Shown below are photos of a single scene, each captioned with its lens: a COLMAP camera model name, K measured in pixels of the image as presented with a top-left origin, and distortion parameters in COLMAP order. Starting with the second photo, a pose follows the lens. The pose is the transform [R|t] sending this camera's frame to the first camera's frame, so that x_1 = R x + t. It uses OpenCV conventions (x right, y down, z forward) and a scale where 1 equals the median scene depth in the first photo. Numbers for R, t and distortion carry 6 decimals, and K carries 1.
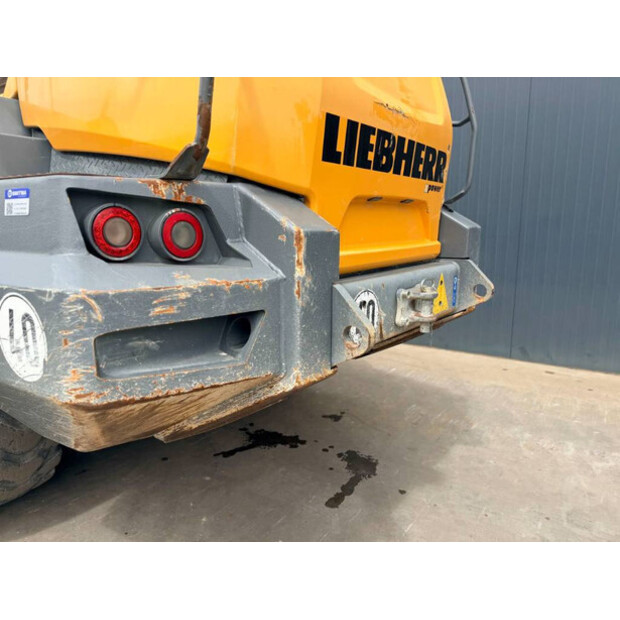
lens RADIAL K [[437.3, 0, 320.6], [0, 437.3, 309.5], [0, 0, 1]] dist [0.091483, -0.125434]
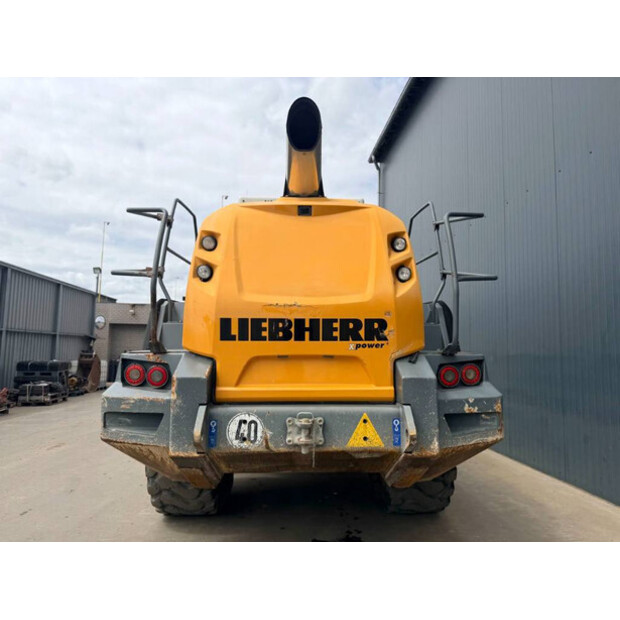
lens RADIAL K [[437.3, 0, 320.6], [0, 437.3, 309.5], [0, 0, 1]] dist [0.091483, -0.125434]
pose [[0.631250, -0.057489, -0.773446, 1.593416], [-0.151815, 0.968798, -0.195914, -0.140984], [0.760576, 0.241092, 0.602826, 0.121786]]
